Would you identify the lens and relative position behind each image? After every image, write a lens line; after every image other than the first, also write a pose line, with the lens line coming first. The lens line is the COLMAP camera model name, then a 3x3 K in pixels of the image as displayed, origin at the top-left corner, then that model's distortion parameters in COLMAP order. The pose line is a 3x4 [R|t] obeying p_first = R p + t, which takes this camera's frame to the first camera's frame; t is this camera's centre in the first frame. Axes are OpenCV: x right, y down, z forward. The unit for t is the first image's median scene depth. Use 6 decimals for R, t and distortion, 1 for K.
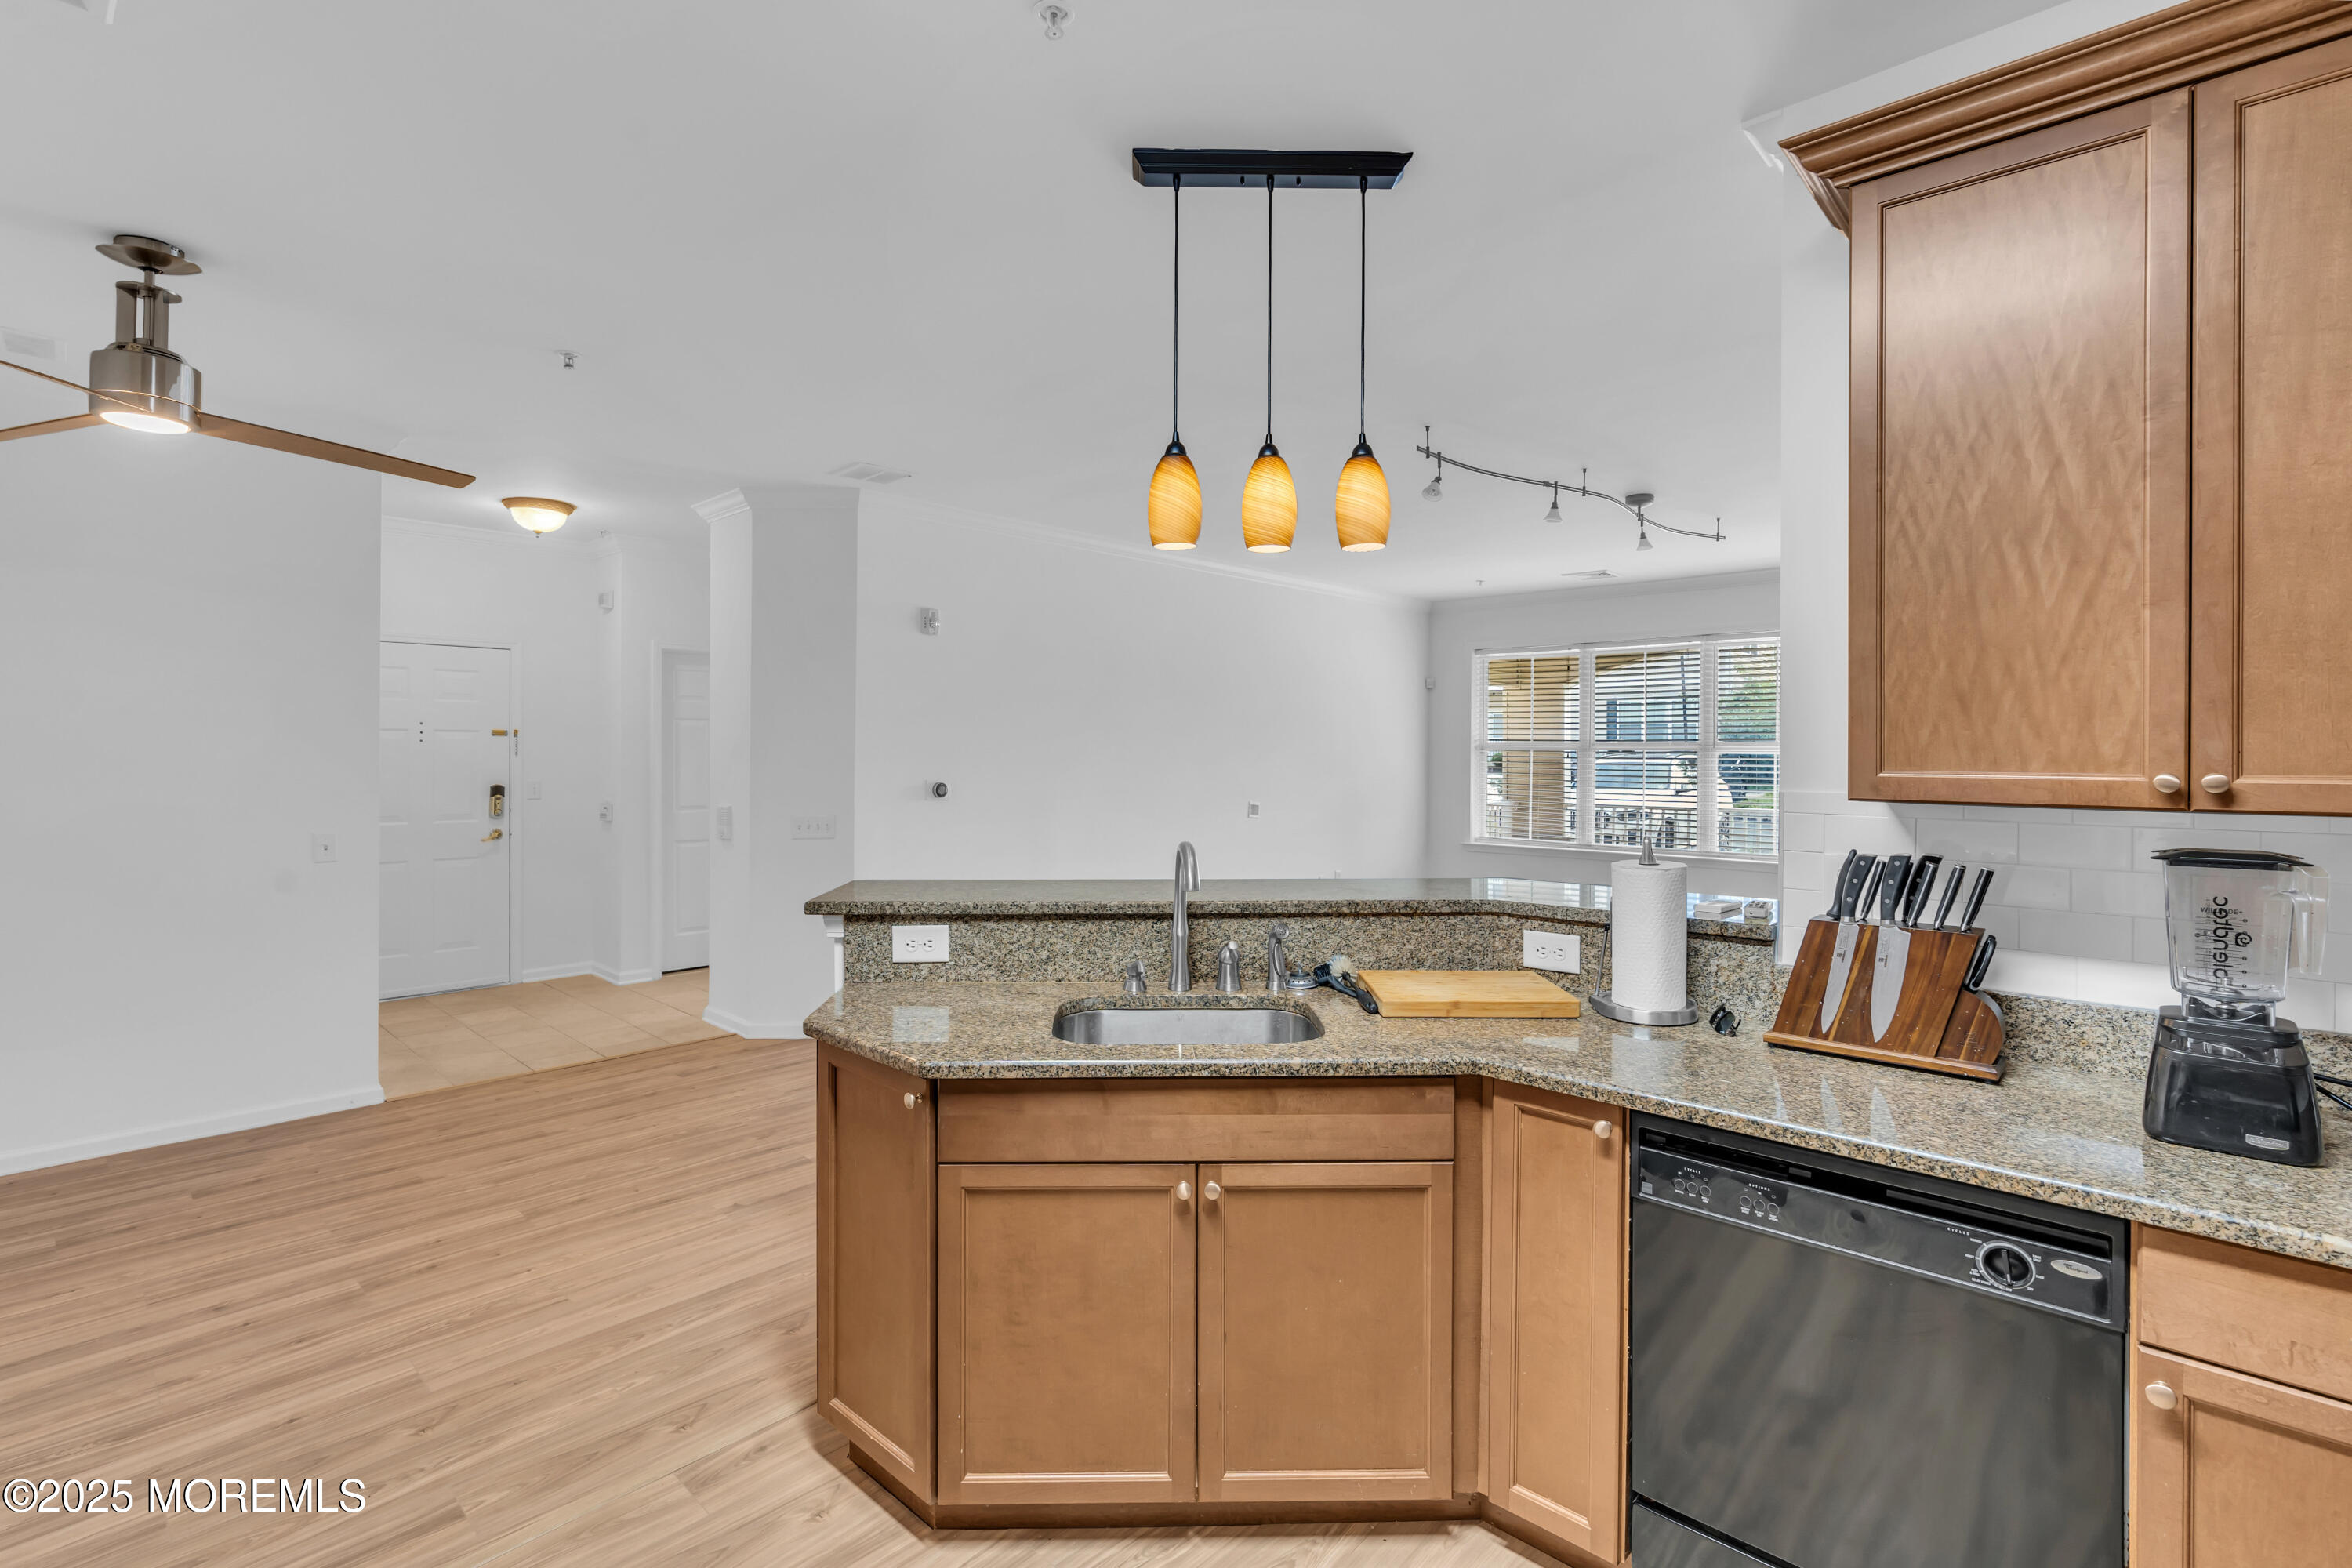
lens RADIAL K [[1073.2, 0, 1165.6], [0, 1073.2, 757.3], [0, 0, 1]] dist [-0.003761, 0.000285]
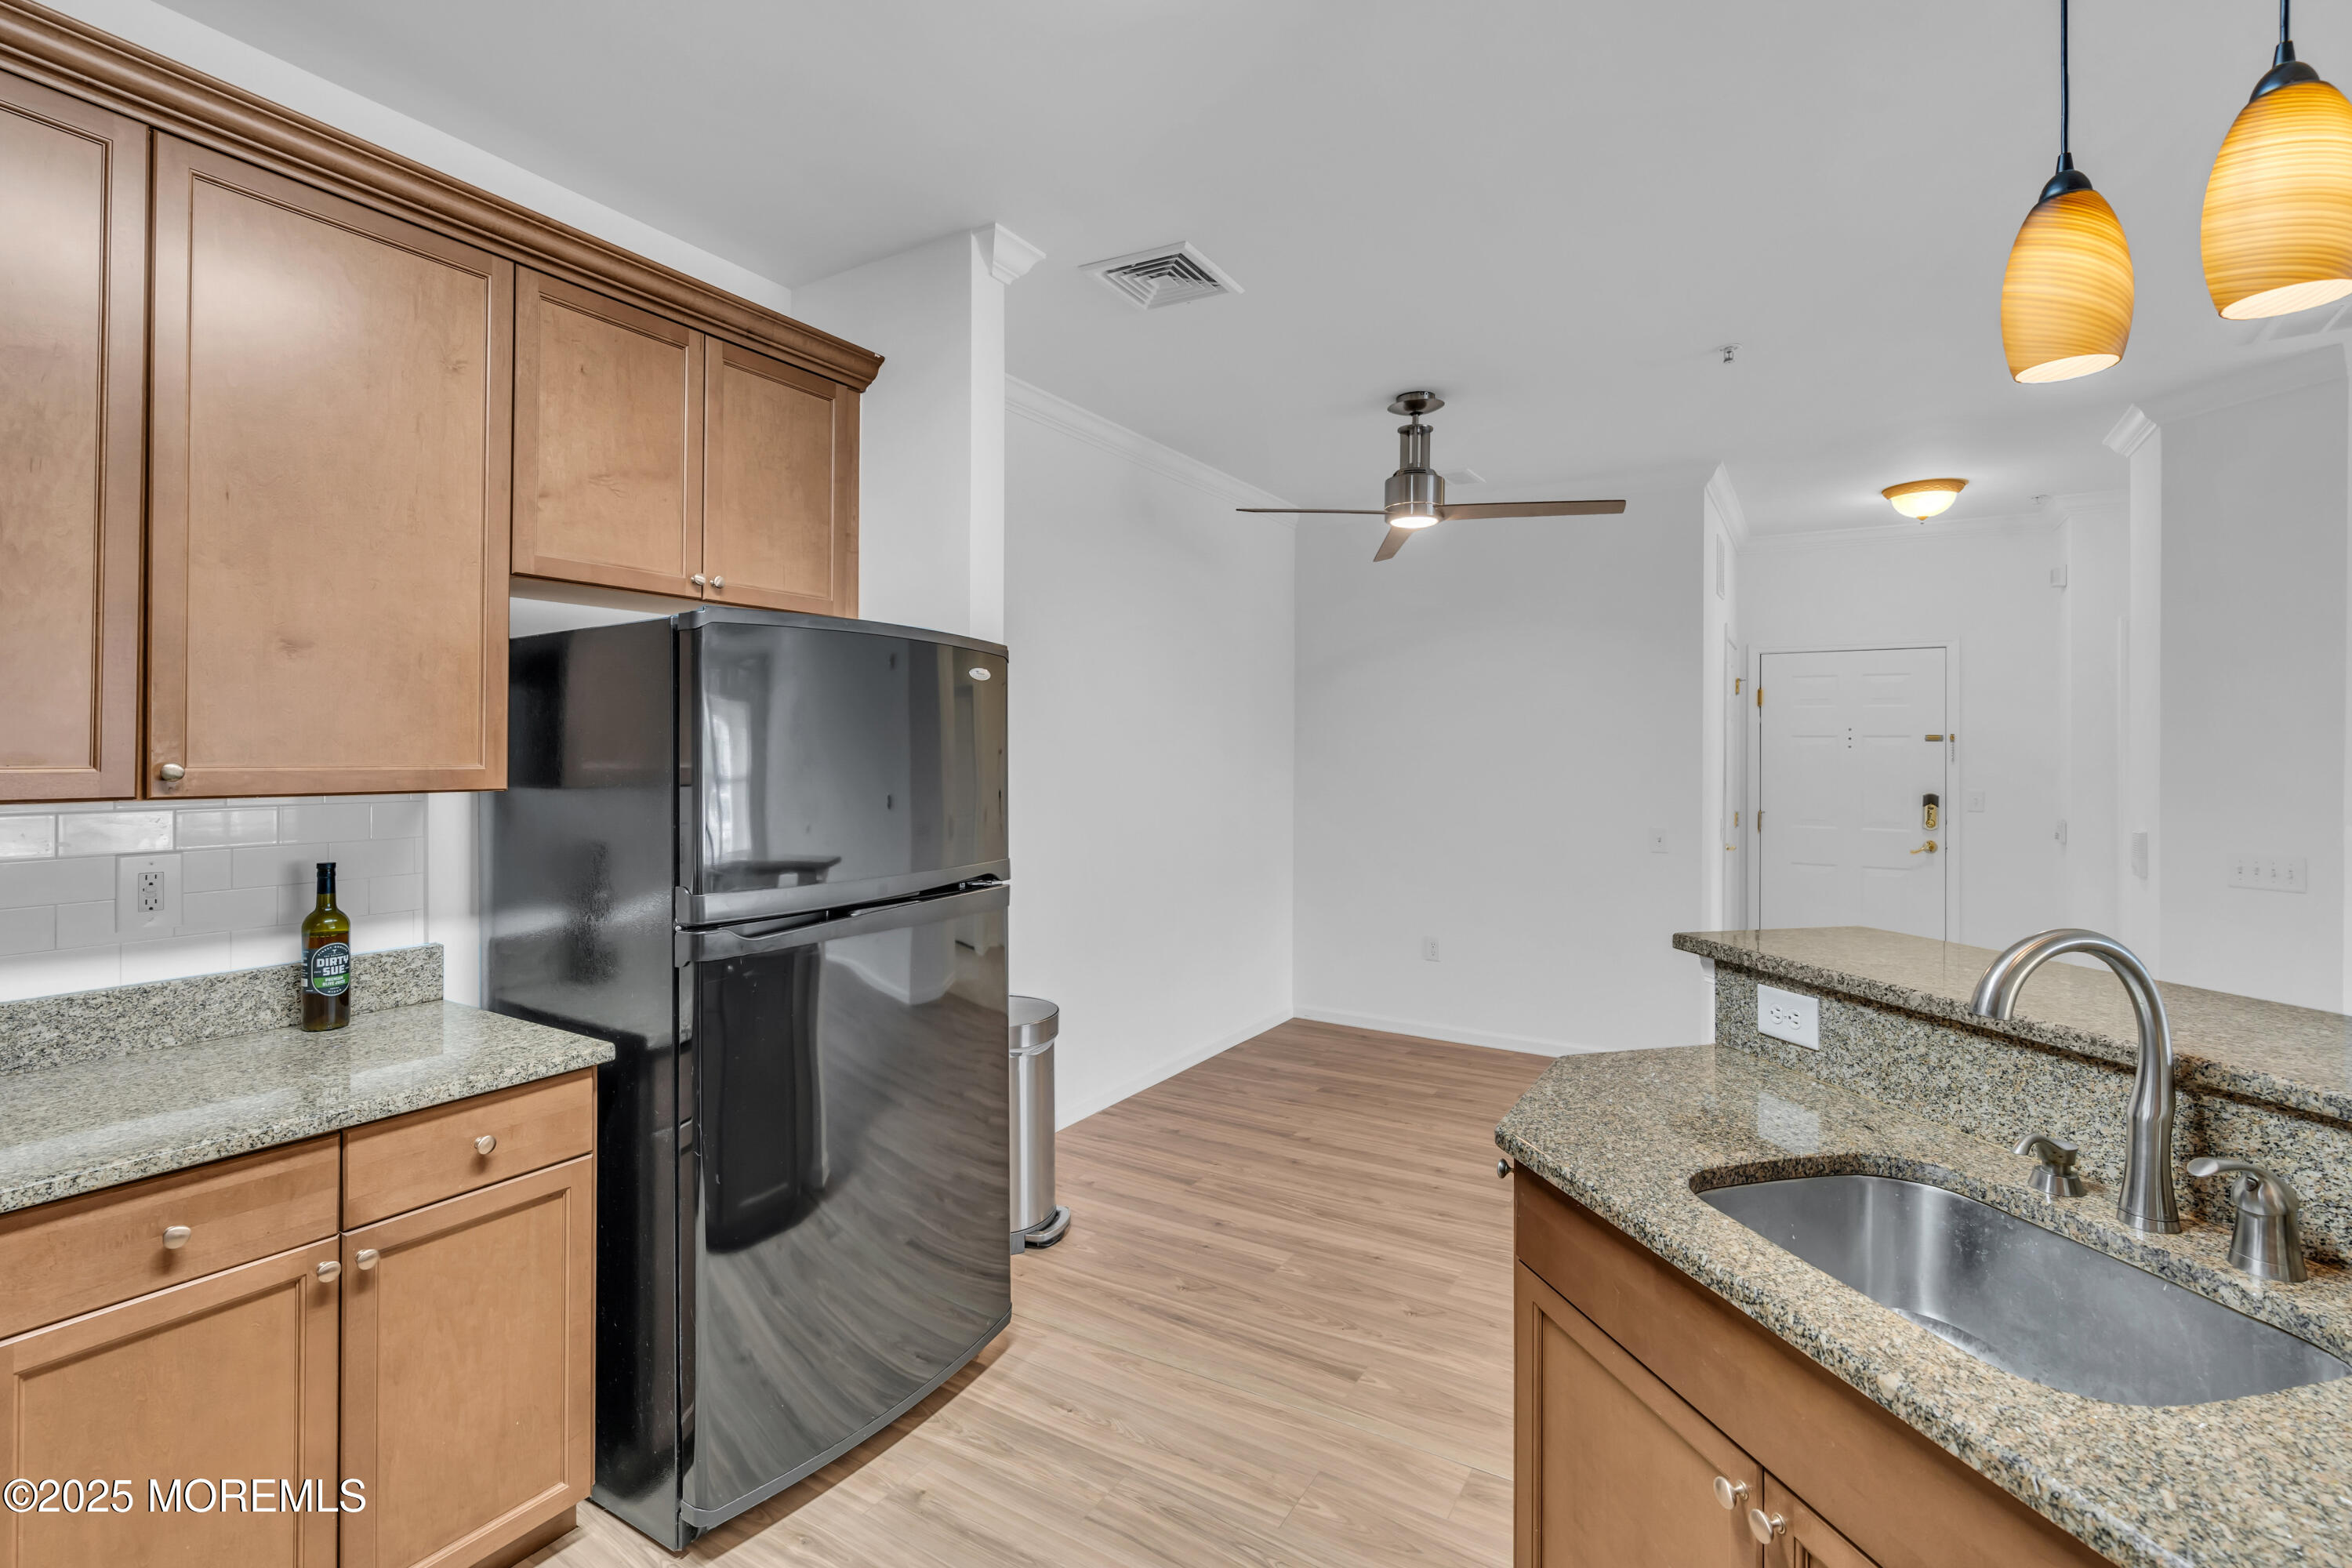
lens RADIAL K [[1078.2, 0, 1169.5], [0, 1078.2, 740.4], [0, 0, 1]] dist [-0.006915, -0.000265]
pose [[0.199136, -0.011219, -0.979908, 0.388863], [-0.011460, 0.999839, -0.013777, -0.000044], [0.979905, 0.013974, 0.198976, 0.411489]]
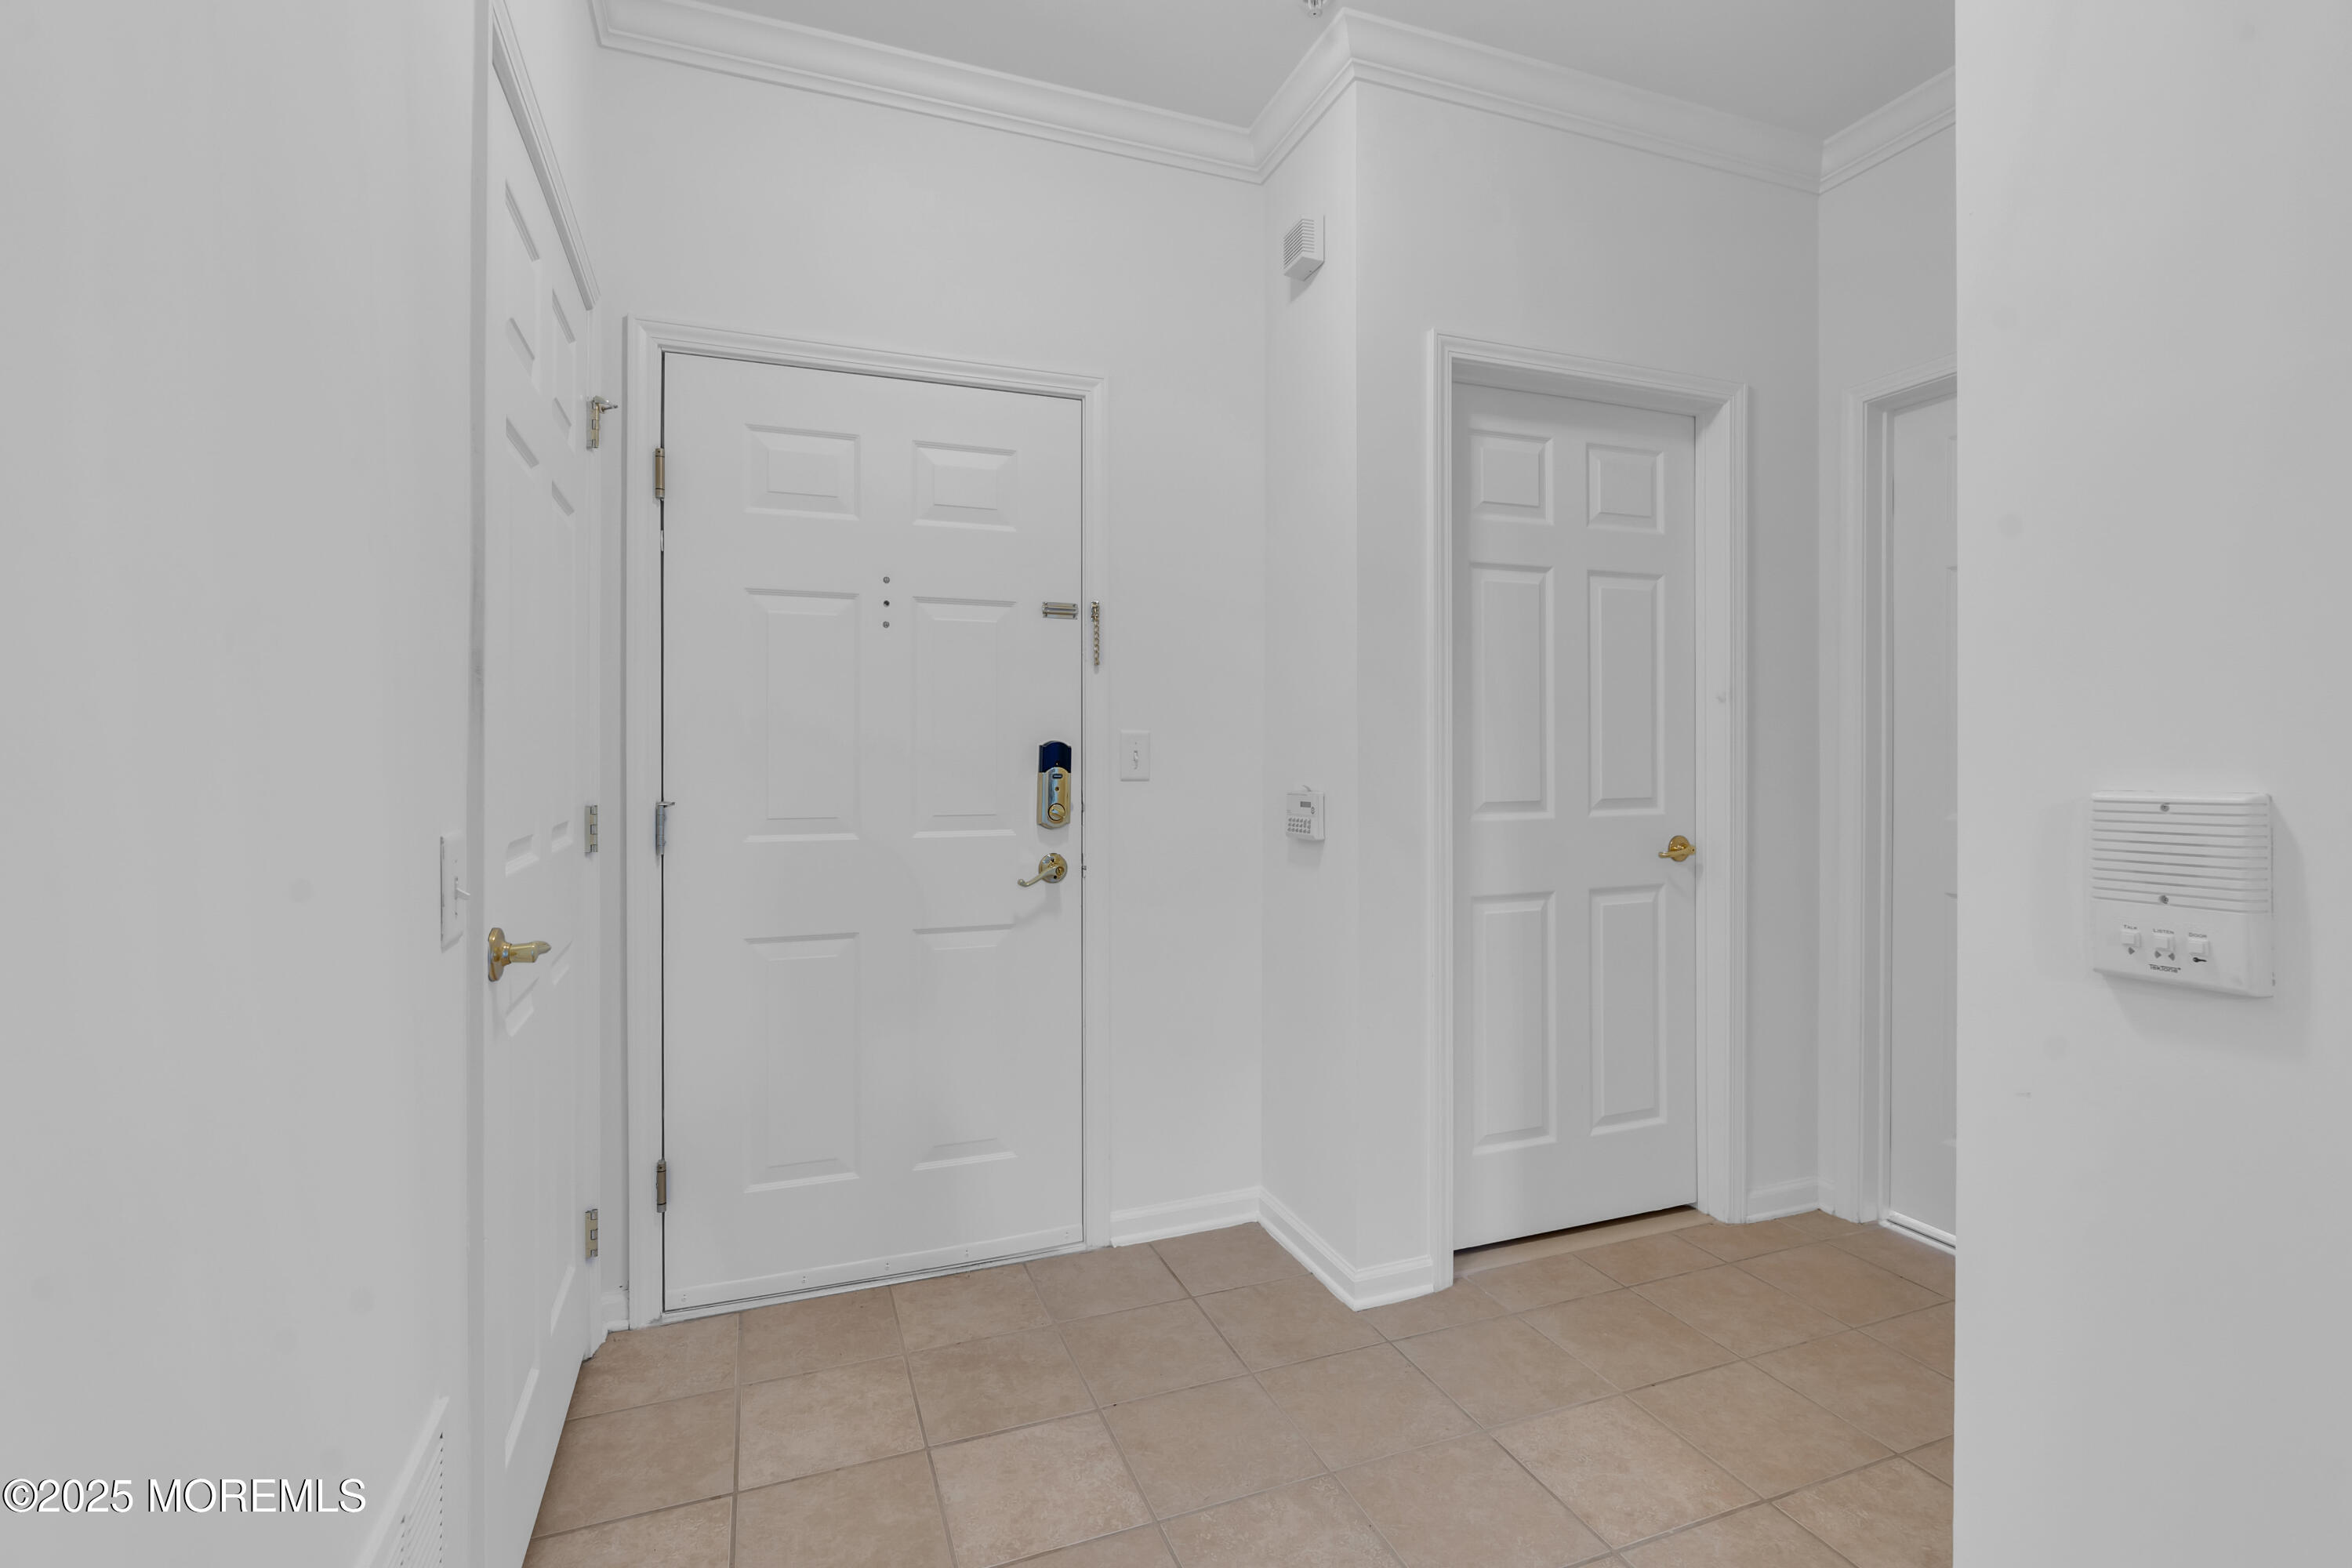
lens RADIAL K [[1073.2, 0, 1165.6], [0, 1073.2, 757.3], [0, 0, 1]] dist [-0.003761, 0.000285]
pose [[0.898318, -0.005153, -0.439316, -1.020064], [0.001929, 0.999968, -0.007785, 0.085390], [0.439342, 0.006146, 0.898299, 1.636095]]
